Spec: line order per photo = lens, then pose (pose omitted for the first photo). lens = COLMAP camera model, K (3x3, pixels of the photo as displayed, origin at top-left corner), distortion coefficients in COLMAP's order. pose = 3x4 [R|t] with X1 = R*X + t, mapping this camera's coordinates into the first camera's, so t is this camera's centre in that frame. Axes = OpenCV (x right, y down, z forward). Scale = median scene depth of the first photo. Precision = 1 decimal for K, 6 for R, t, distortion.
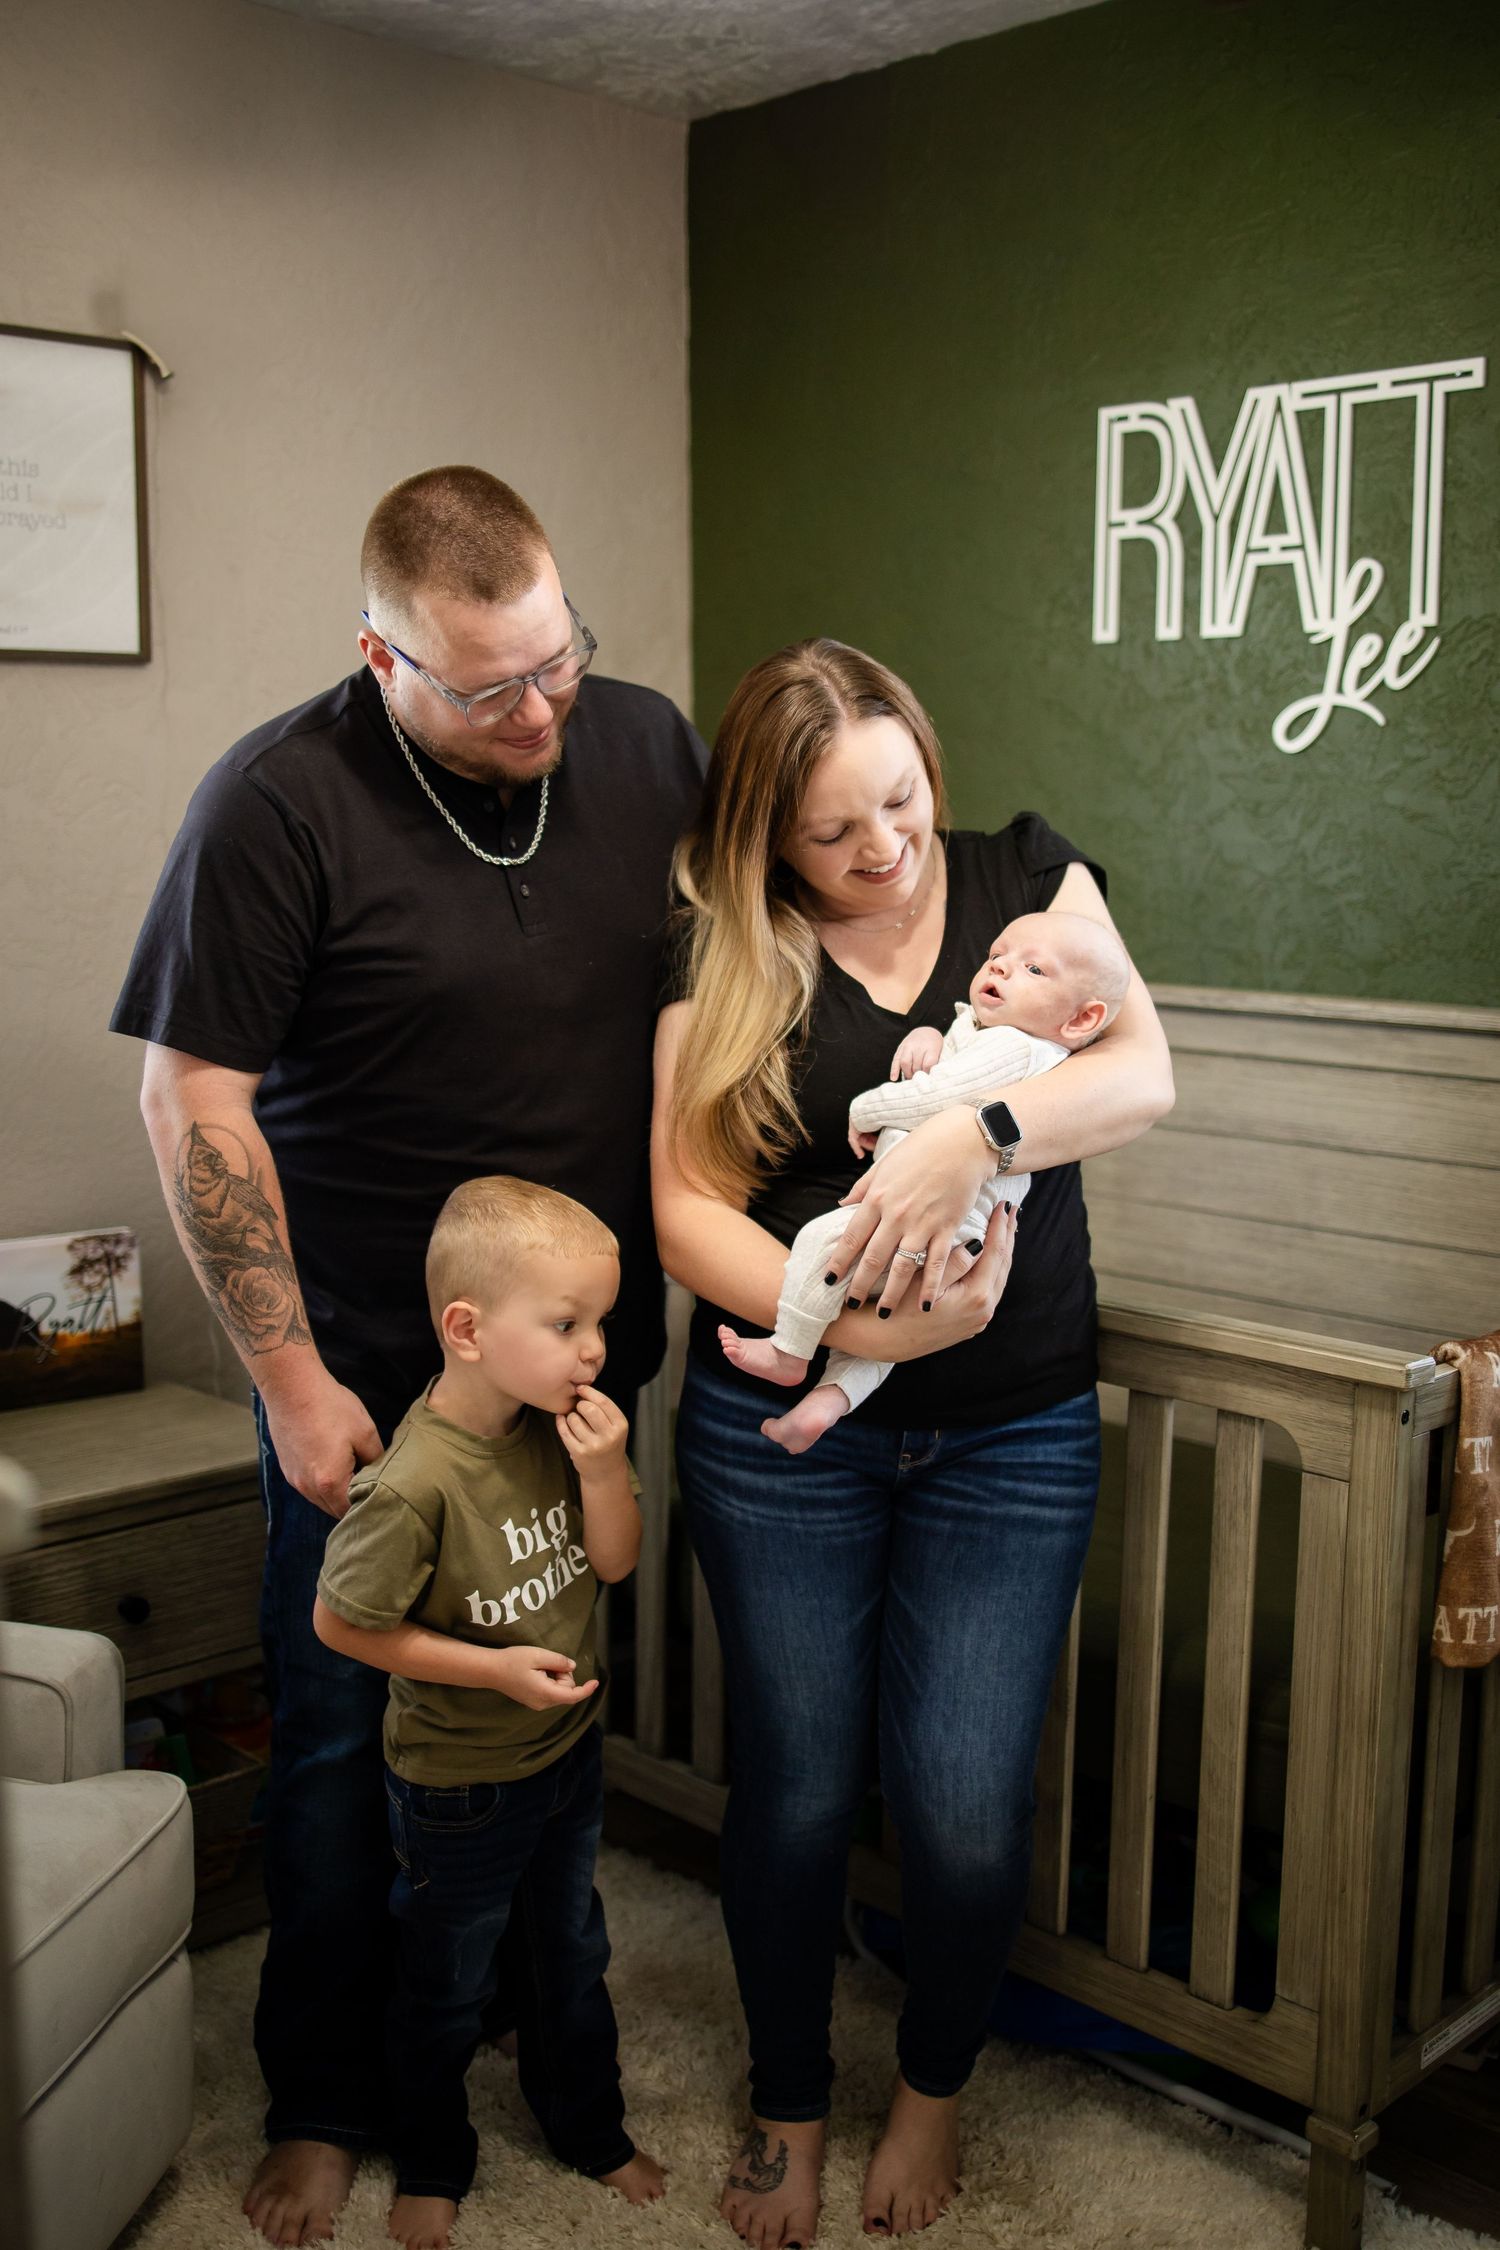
lens RADIAL K [[2286.3, 0, 758.9], [0, 2286.3, 1121.9], [0, 0, 1]] dist [-0.060616, -0.026001]
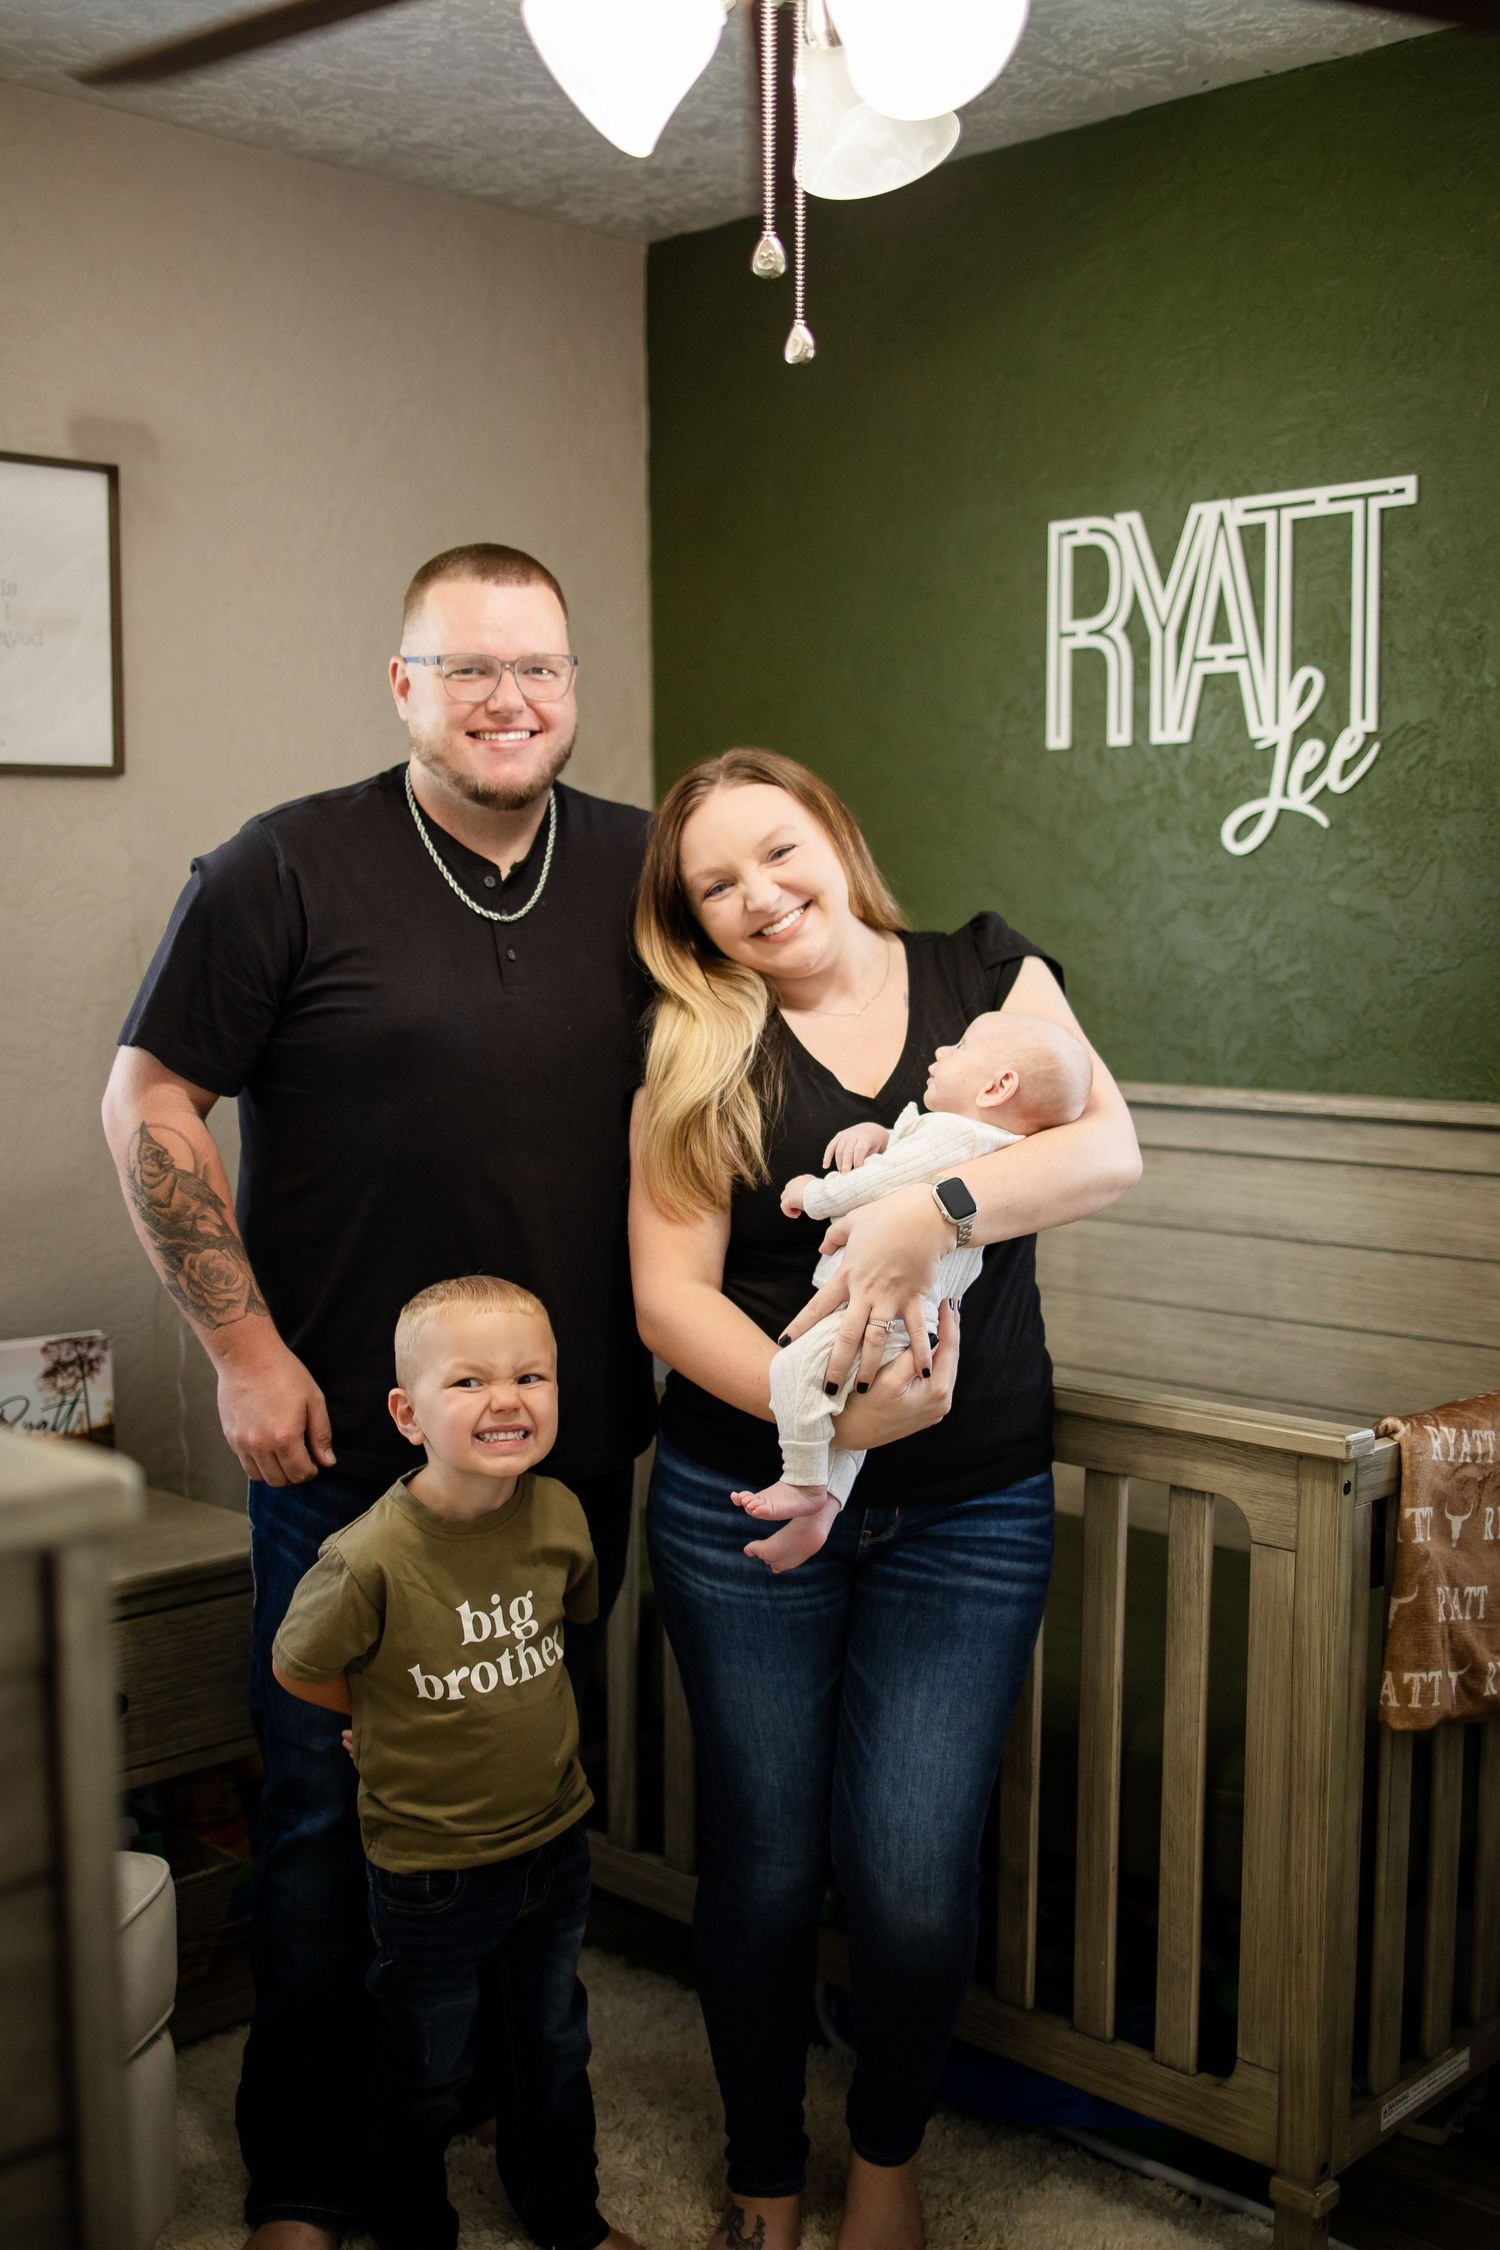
lens RADIAL K [[2399.1, 0, 765.5], [0, 2399.1, 1114.6], [0, 0, 1]] dist [-0.073714, -0.000229]
pose [[0.999788, -0.008992, 0.018546, -0.001317], [0.009946, 0.998598, -0.051997, 0.009766], [-0.018052, 0.052170, 0.998475, -0.074022]]
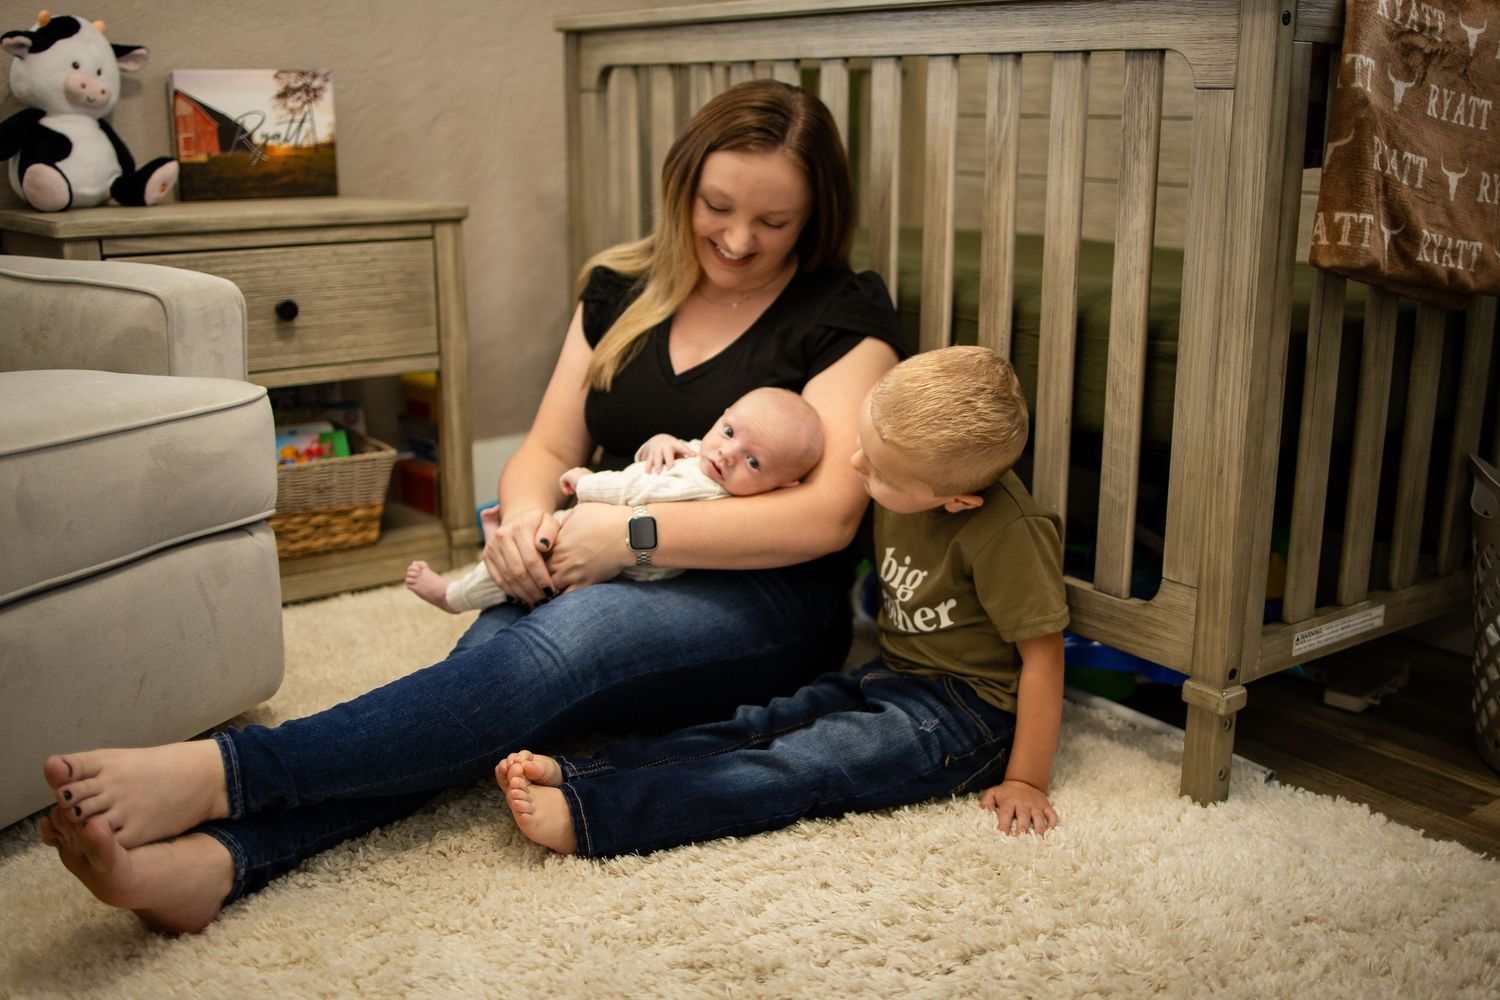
lens RADIAL K [[1550.1, 0, 741.8], [0, 1550.1, 505.2], [0, 0, 1]] dist [-0.110917, 0.098800]
pose [[0.988628, 0.029685, -0.147421, 0.105842], [-0.011541, 0.992409, 0.122440, 0.206078], [0.149937, -0.119347, 0.981466, 0.166246]]
